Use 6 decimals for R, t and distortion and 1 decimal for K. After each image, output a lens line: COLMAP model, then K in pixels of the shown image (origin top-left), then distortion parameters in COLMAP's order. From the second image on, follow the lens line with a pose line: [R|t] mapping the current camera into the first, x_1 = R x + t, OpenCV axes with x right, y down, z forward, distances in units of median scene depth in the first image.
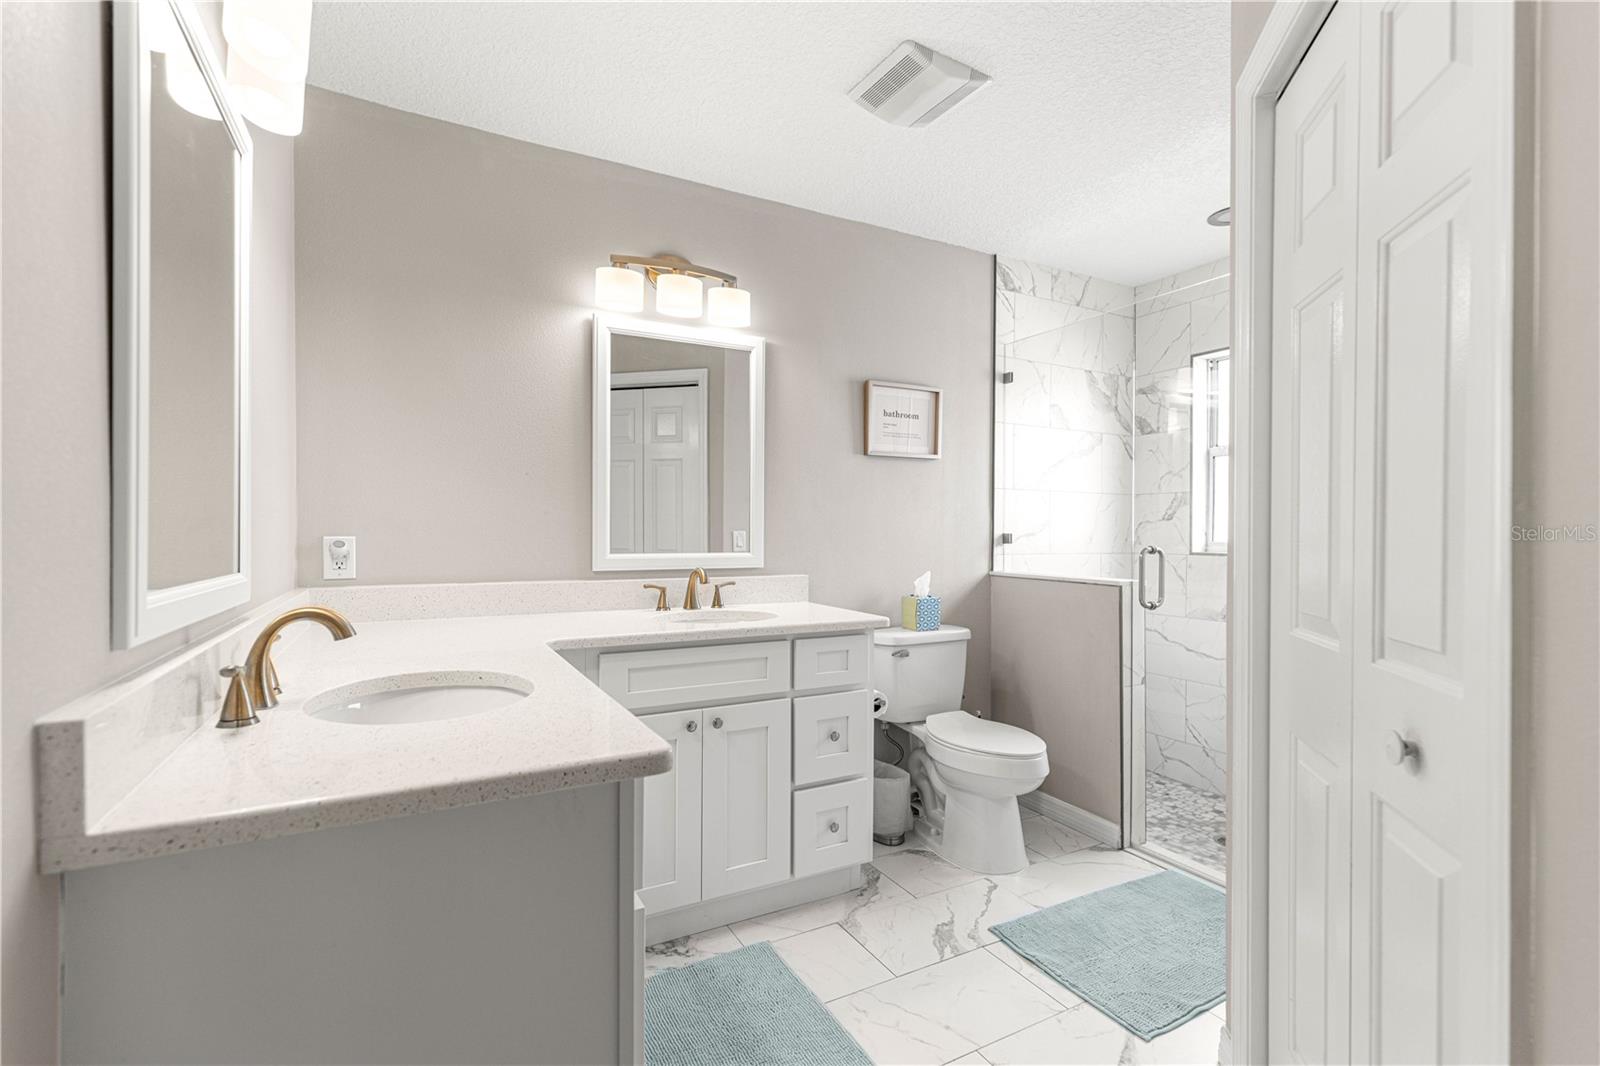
lens RADIAL K [[718.9, 0, 799.9], [0, 718.9, 530.6], [0, 0, 1]] dist [0.007906, 0.000237]
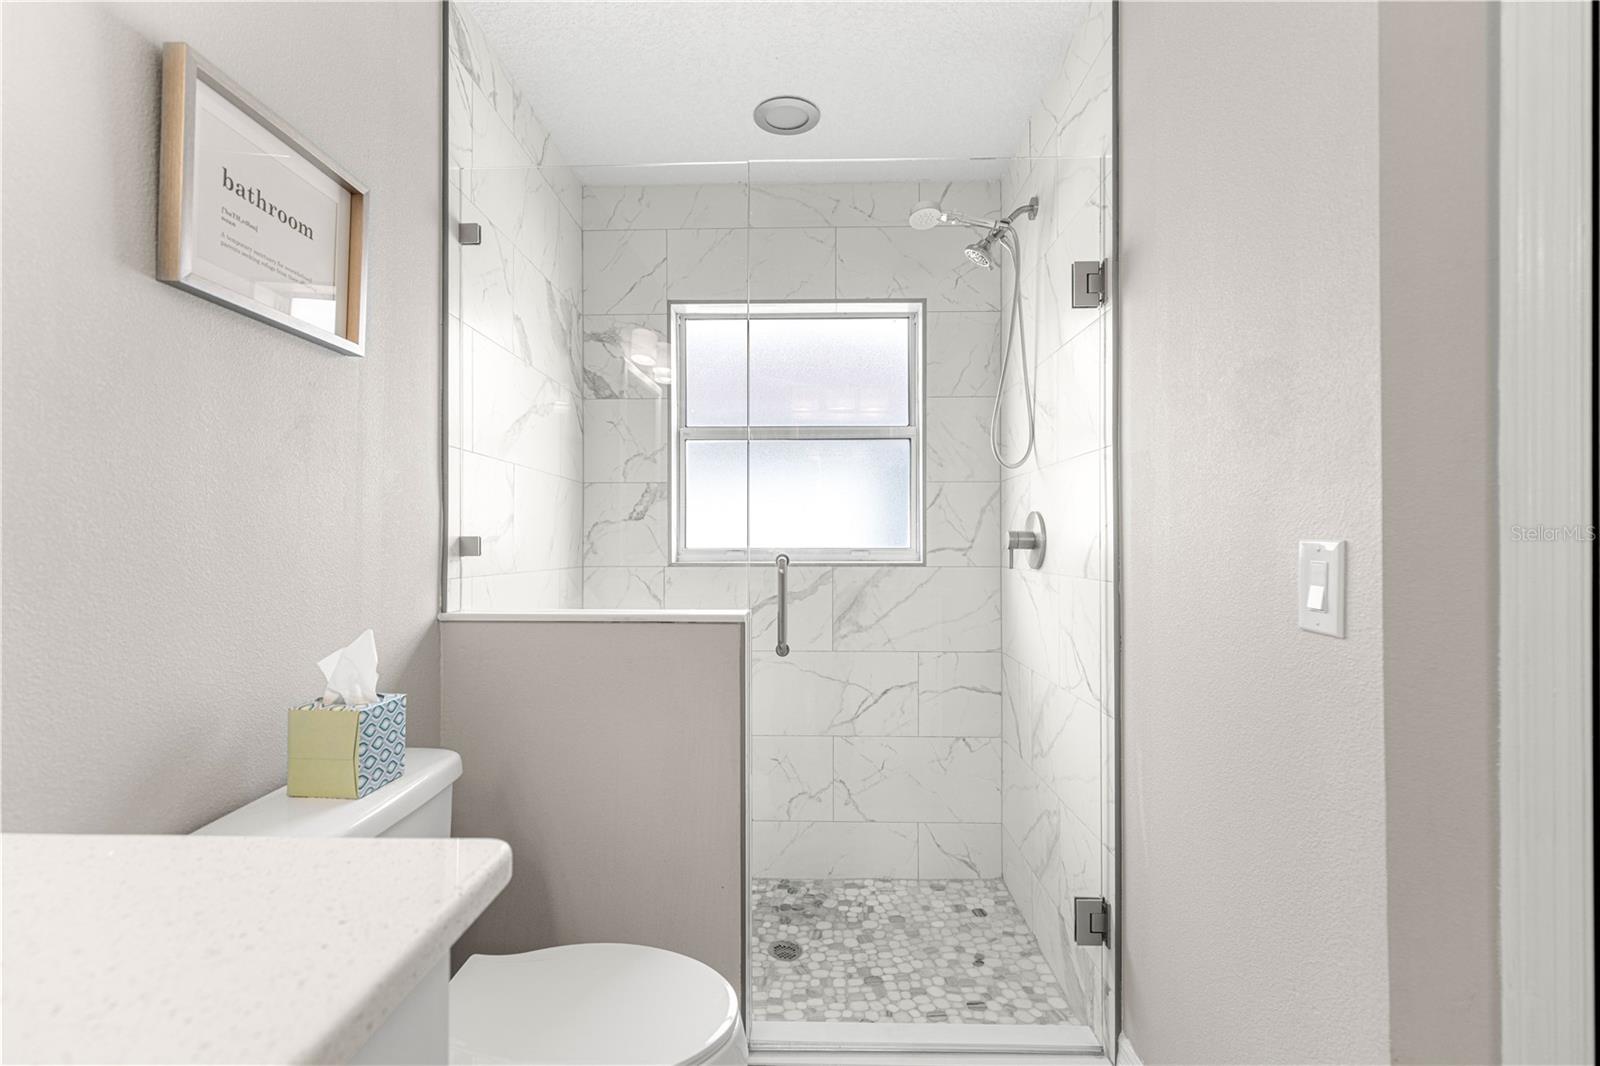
lens RADIAL K [[718.9, 0, 803.1], [0, 718.9, 537.3], [0, 0, 1]] dist [0.007906, 0.000237]
pose [[0.504341, 0.002497, 0.863501, -0.034998], [0.003597, 0.999981, -0.004993, 0.008051], [-0.863497, 0.005624, 0.504322, 0.536354]]
